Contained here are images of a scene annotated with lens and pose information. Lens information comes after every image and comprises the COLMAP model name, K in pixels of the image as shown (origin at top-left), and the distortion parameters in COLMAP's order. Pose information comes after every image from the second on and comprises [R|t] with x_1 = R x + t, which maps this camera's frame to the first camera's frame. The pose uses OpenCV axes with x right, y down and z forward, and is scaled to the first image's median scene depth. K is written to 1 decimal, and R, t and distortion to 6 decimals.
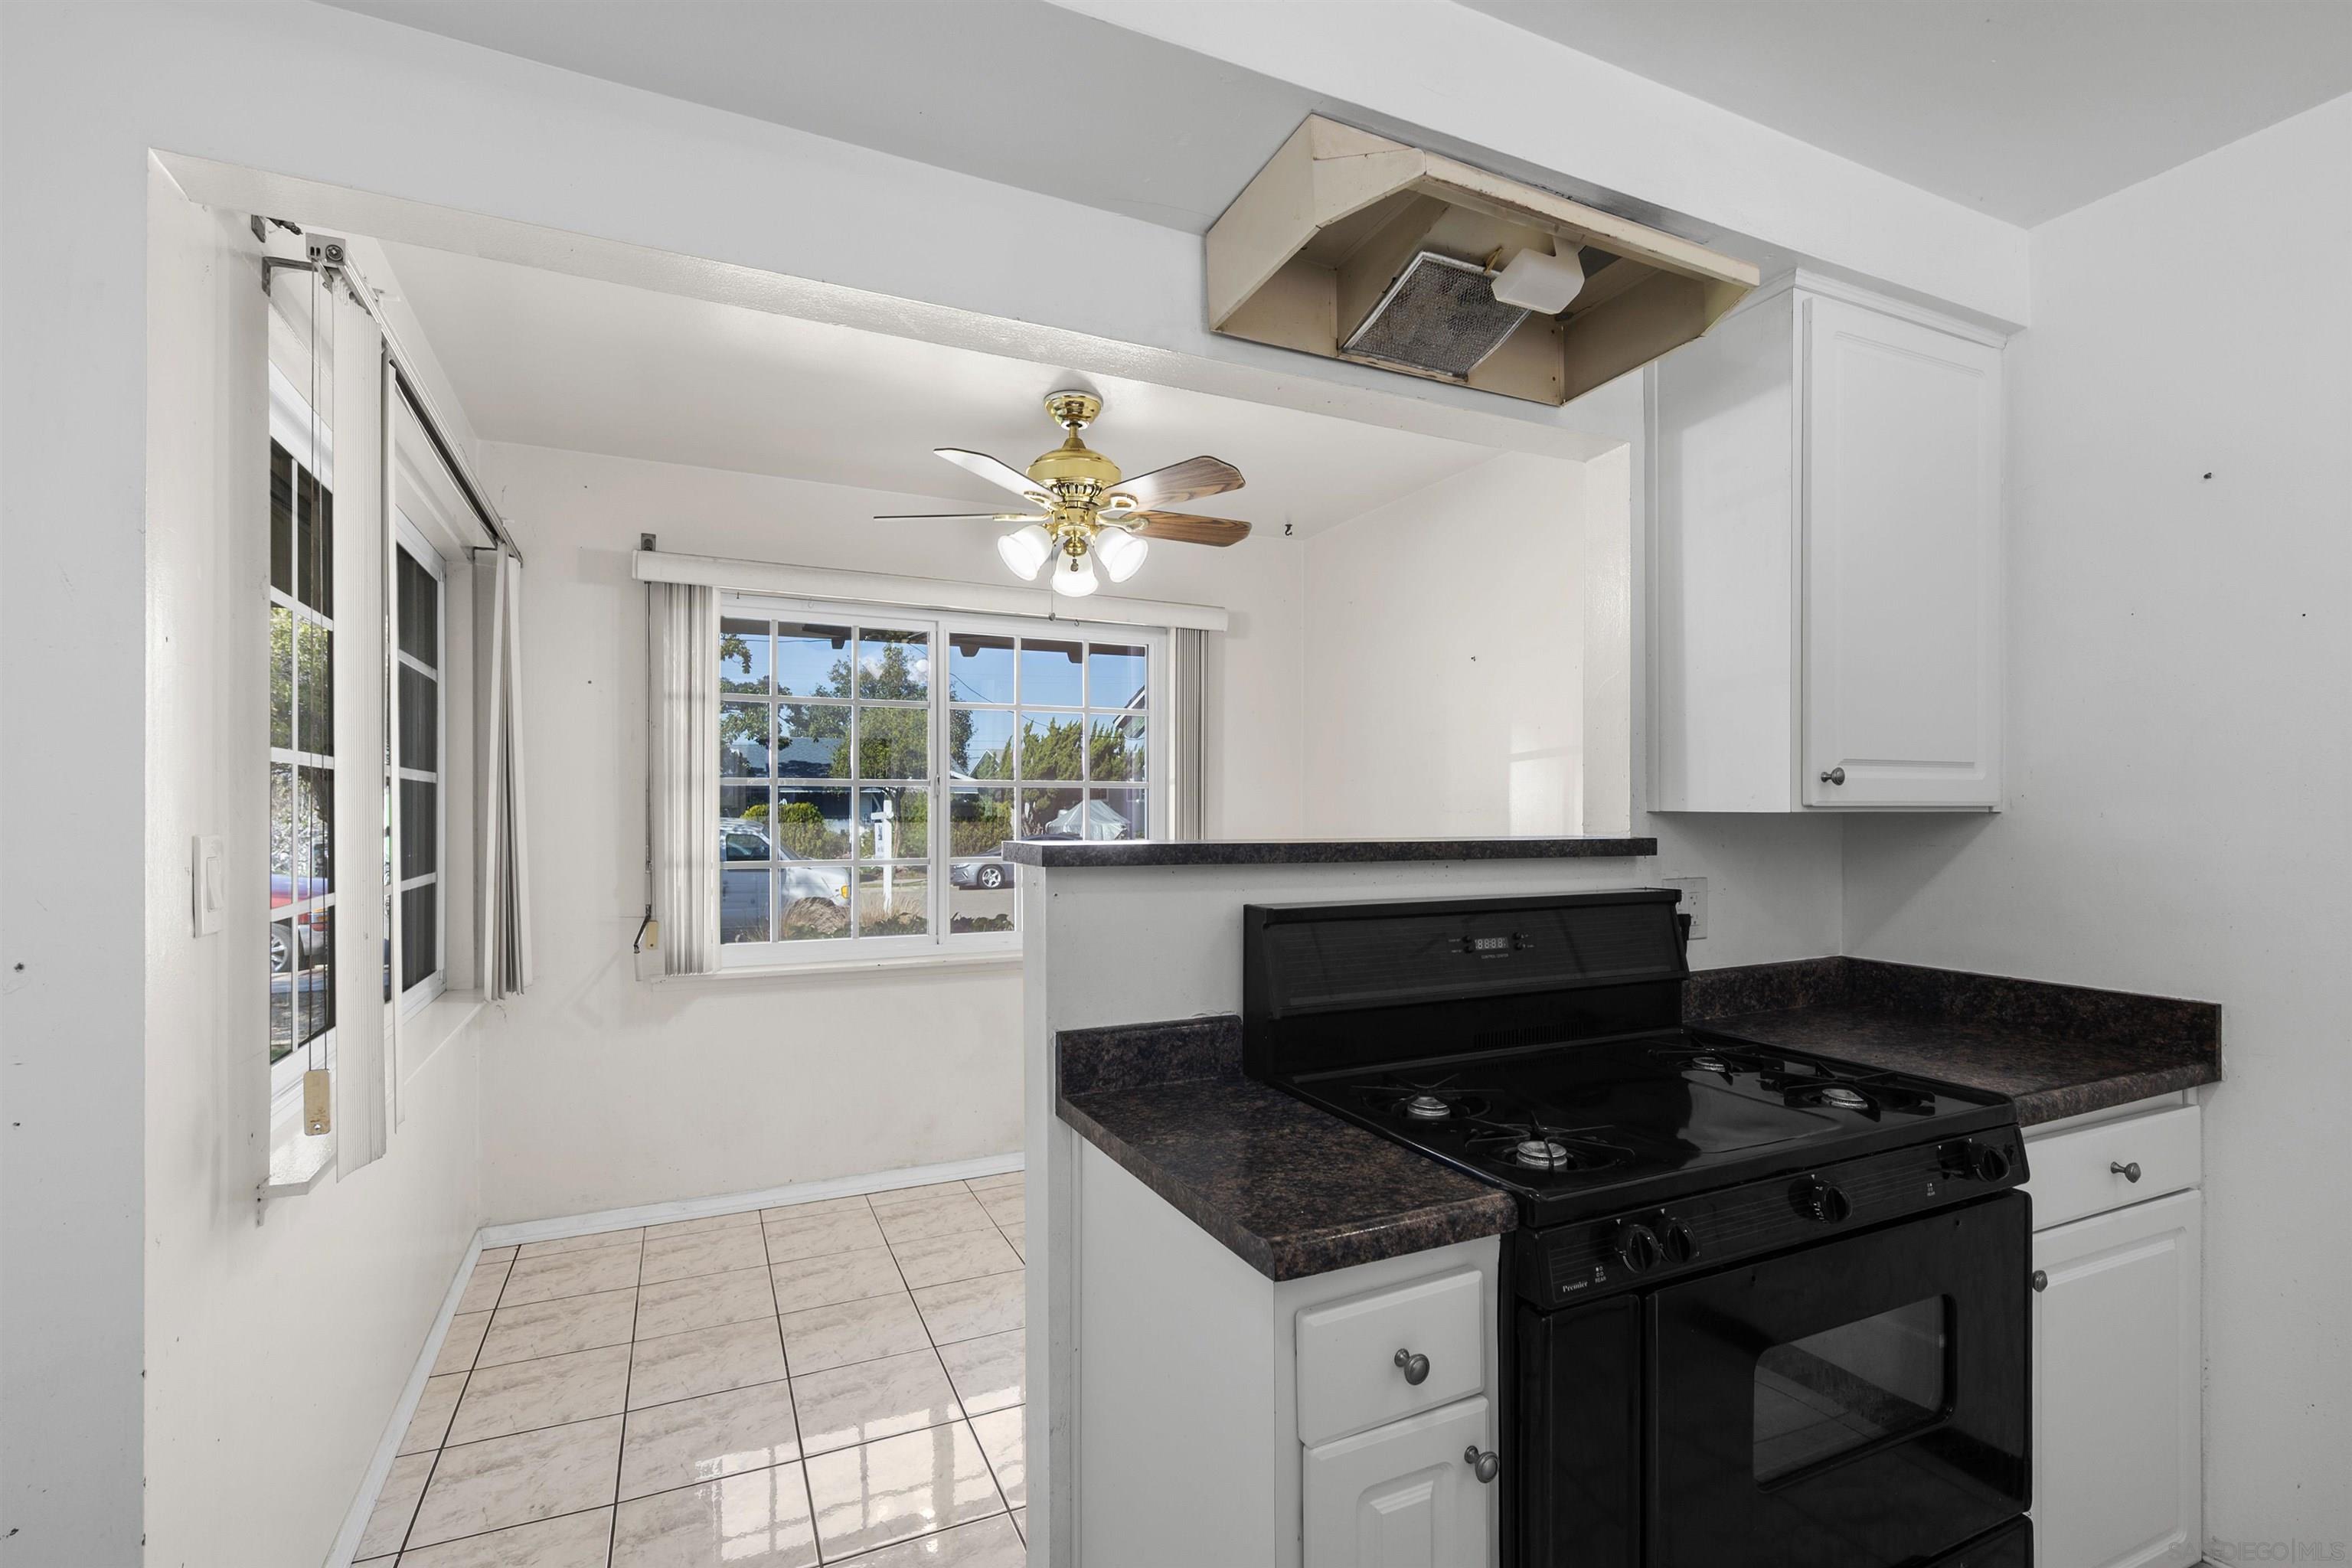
lens RADIAL K [[1069.4, 0, 1180.0], [0, 1069.4, 809.2], [0, 0, 1]] dist [-0.000542, 0.000076]
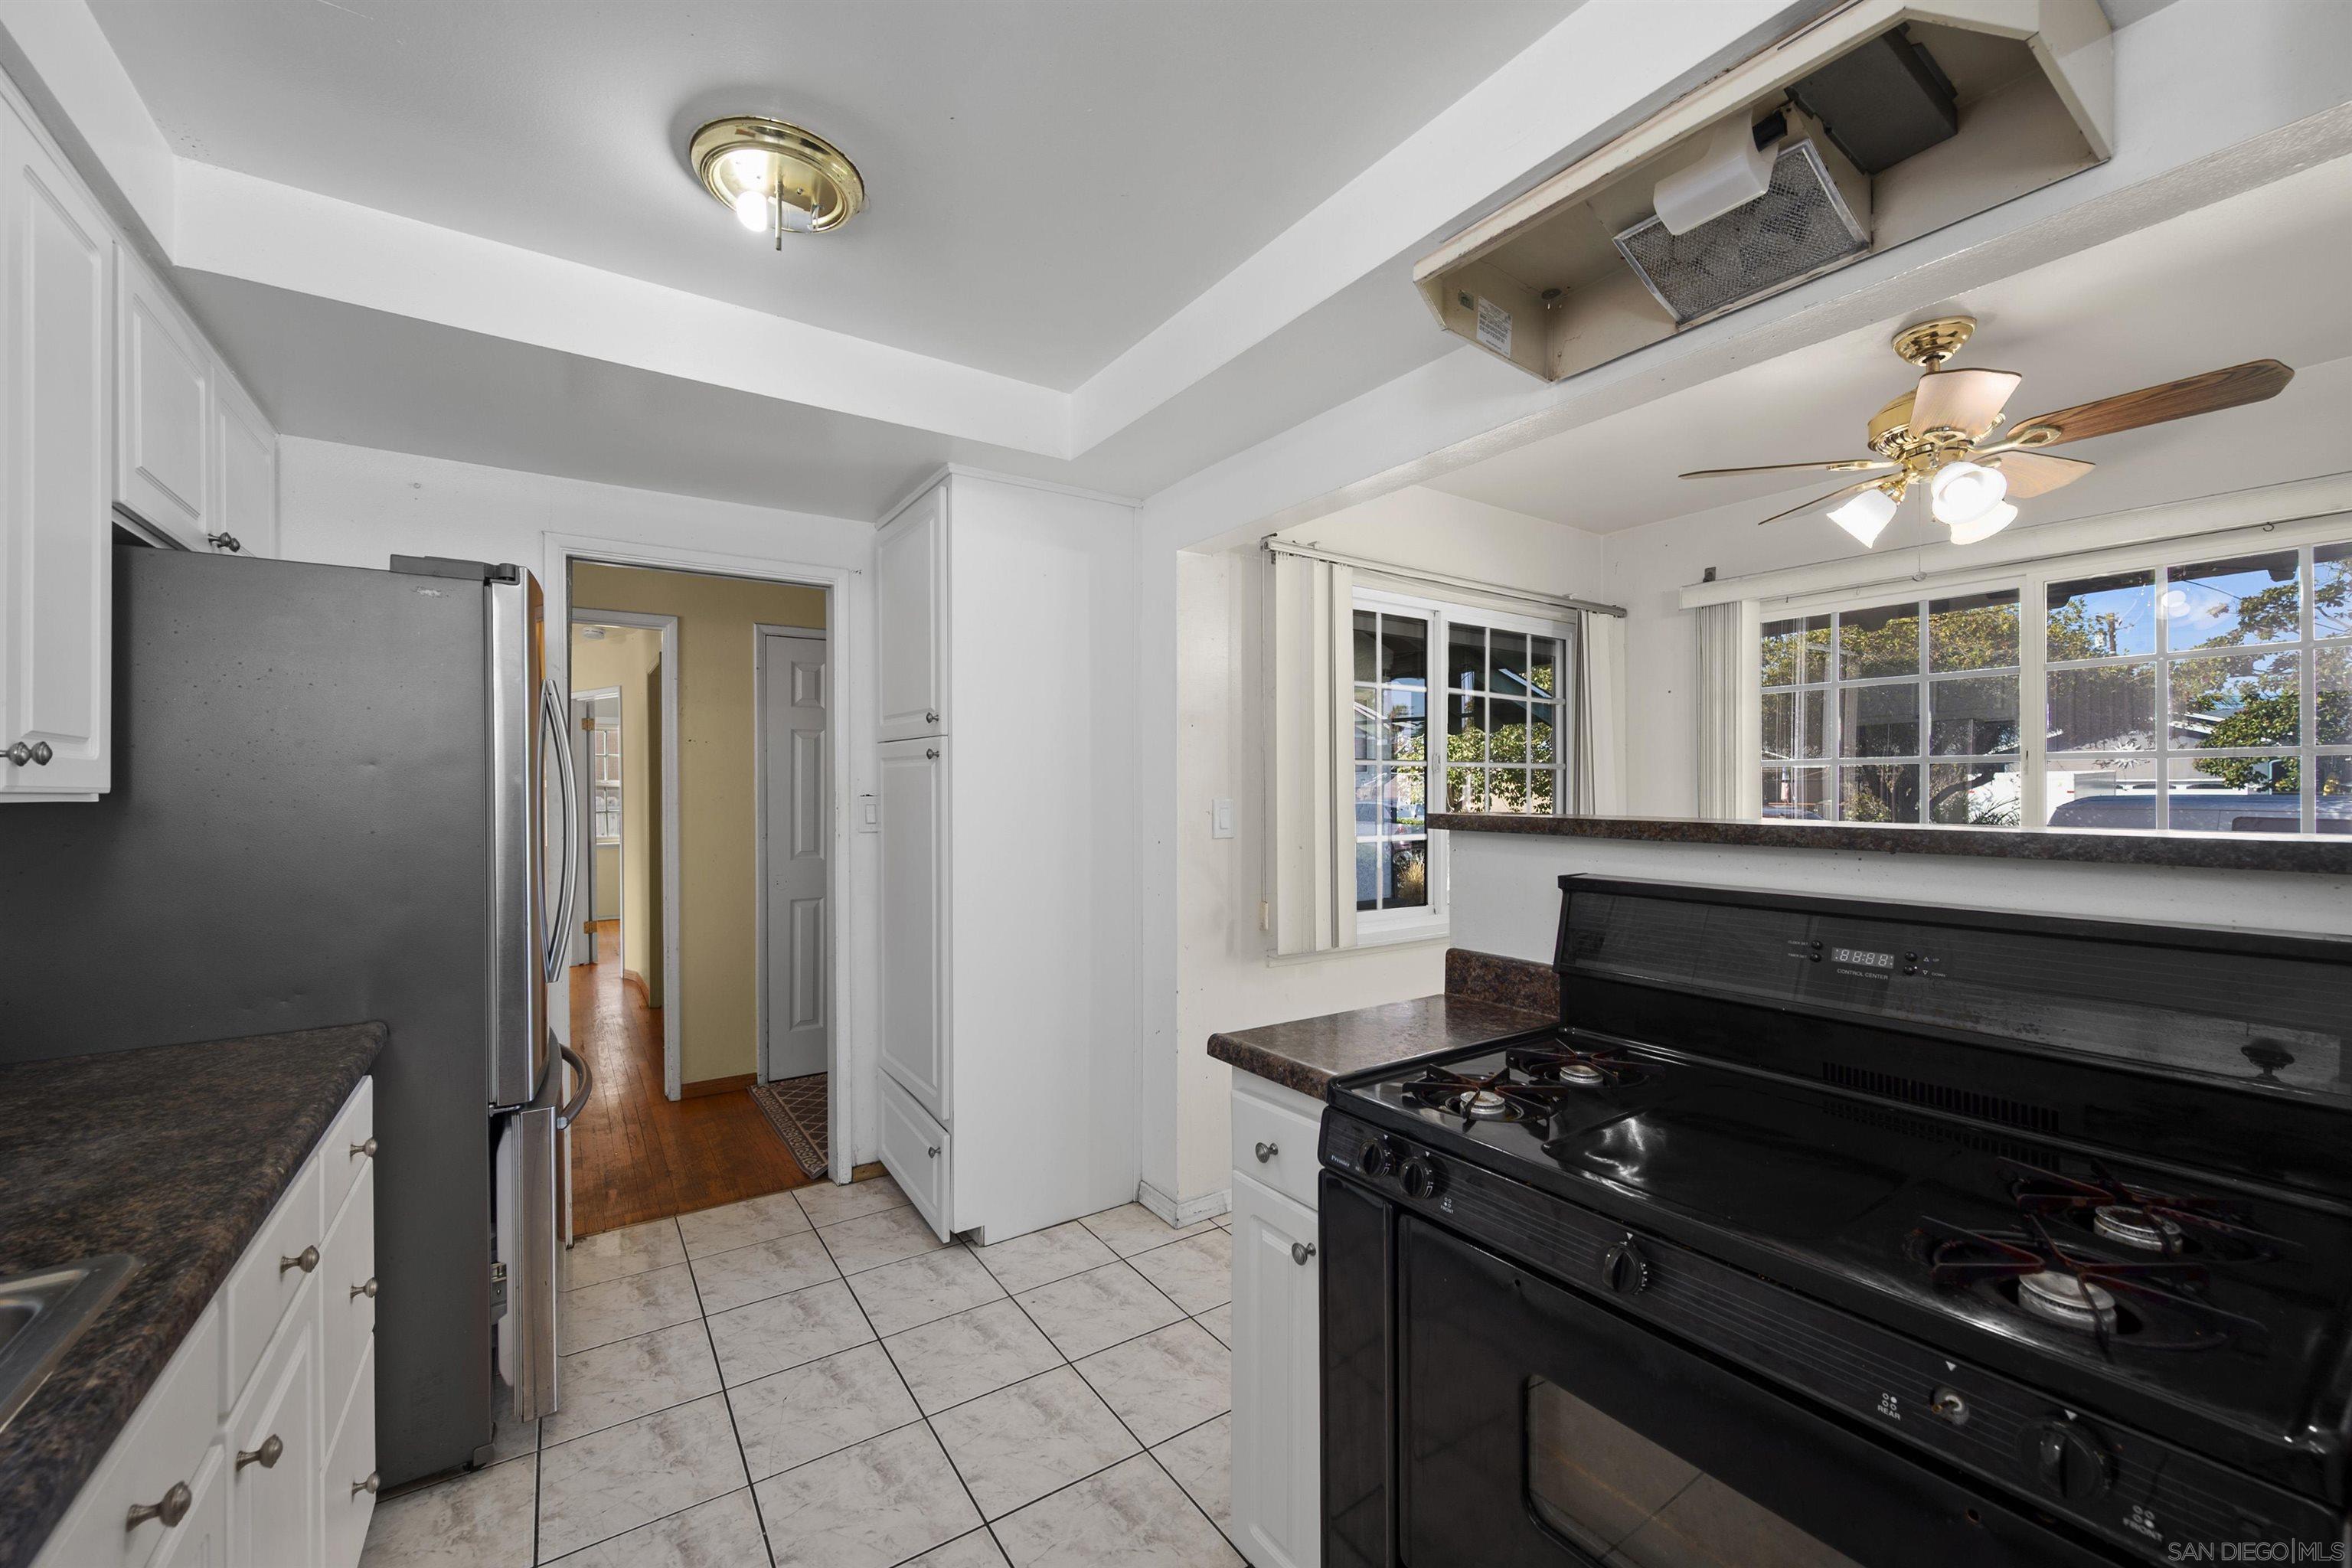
lens RADIAL K [[926.5, 0, 1176.0], [0, 926.5, 784.0], [0, 0, 1]] dist [0.000574, 0.000032]
pose [[0.159156, -0.005250, -0.987239, 0.897240], [0.002979, 0.999984, -0.004838, -0.001534], [0.987249, -0.002171, 0.159169, 0.392083]]
